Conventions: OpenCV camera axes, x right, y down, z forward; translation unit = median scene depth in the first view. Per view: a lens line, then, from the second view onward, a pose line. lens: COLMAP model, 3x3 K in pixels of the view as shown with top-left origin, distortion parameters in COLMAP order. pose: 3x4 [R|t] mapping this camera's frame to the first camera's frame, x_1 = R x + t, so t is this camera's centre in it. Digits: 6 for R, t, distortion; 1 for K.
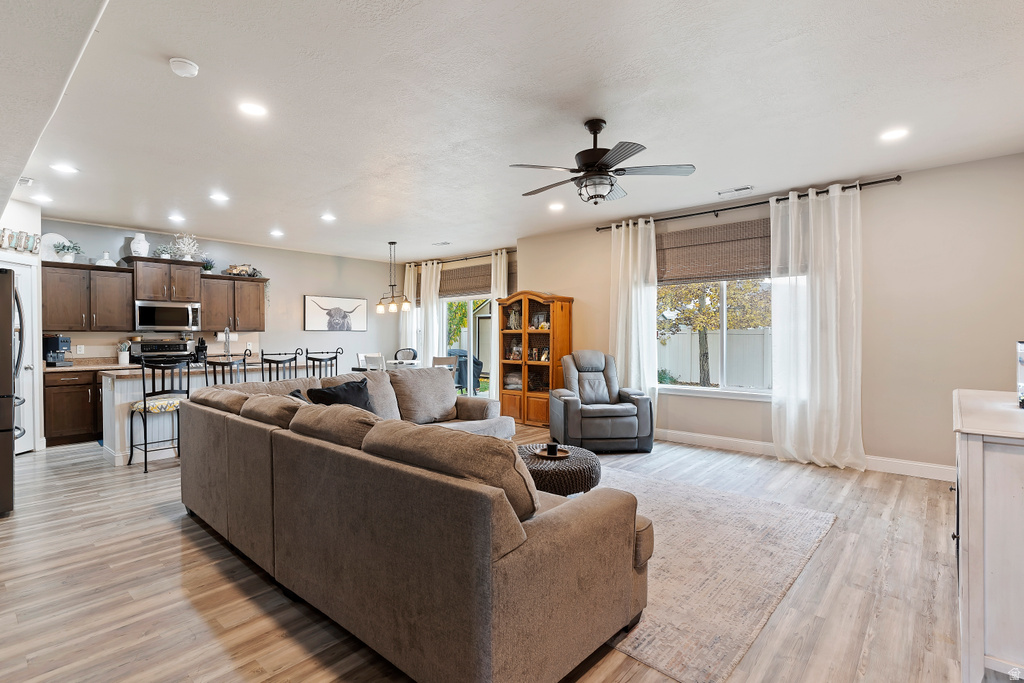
lens RADIAL K [[492.3, 0, 506.9], [0, 492.3, 341.6], [0, 0, 1]] dist [0.008600, -0.002644]
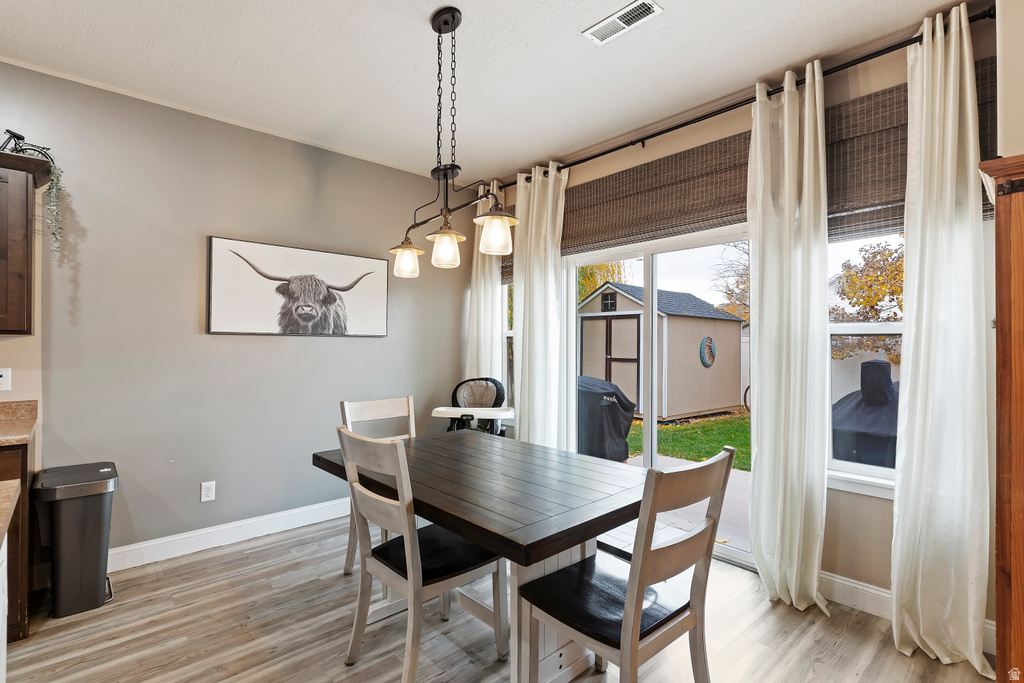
lens RADIAL K [[492.3, 0, 505.4], [0, 492.3, 342.3], [0, 0, 1]] dist [0.008600, -0.002644]
pose [[0.993629, 0.006422, -0.112513, -0.191123], [-0.008138, 0.999857, -0.014798, -0.015529], [0.112402, 0.015620, 0.993540, 0.830522]]
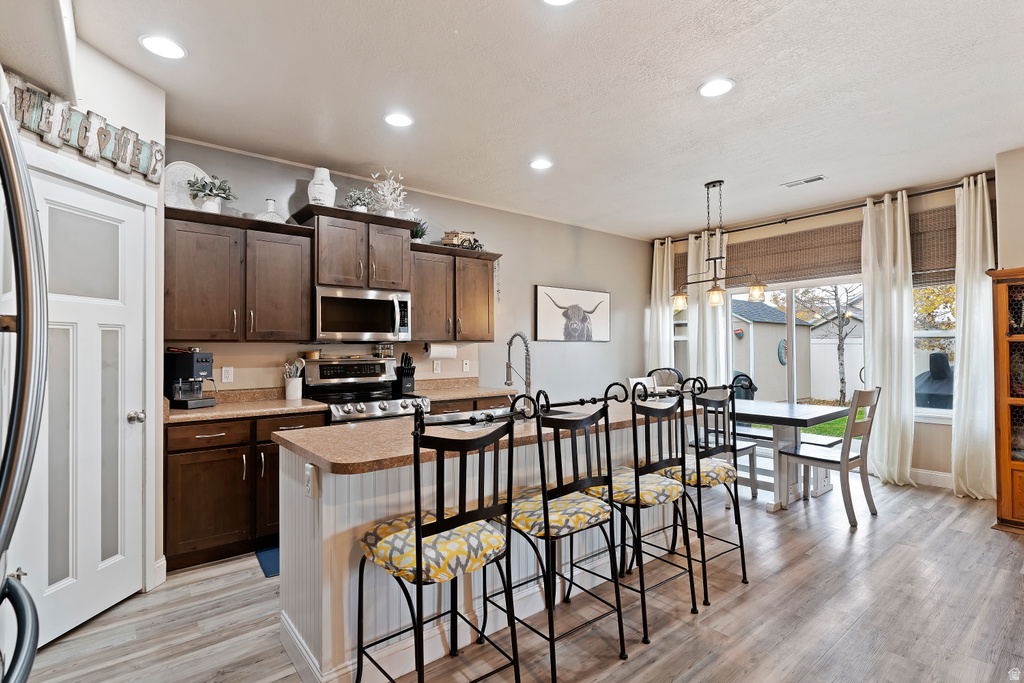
lens RADIAL K [[492.3, 0, 511.0], [0, 492.3, 343.4], [0, 0, 1]] dist [0.008600, -0.002644]
pose [[0.985958, -0.005072, -0.166916, -0.420835], [0.001227, 0.999732, -0.023125, -0.005764], [0.166988, 0.022596, 0.985700, 0.467599]]
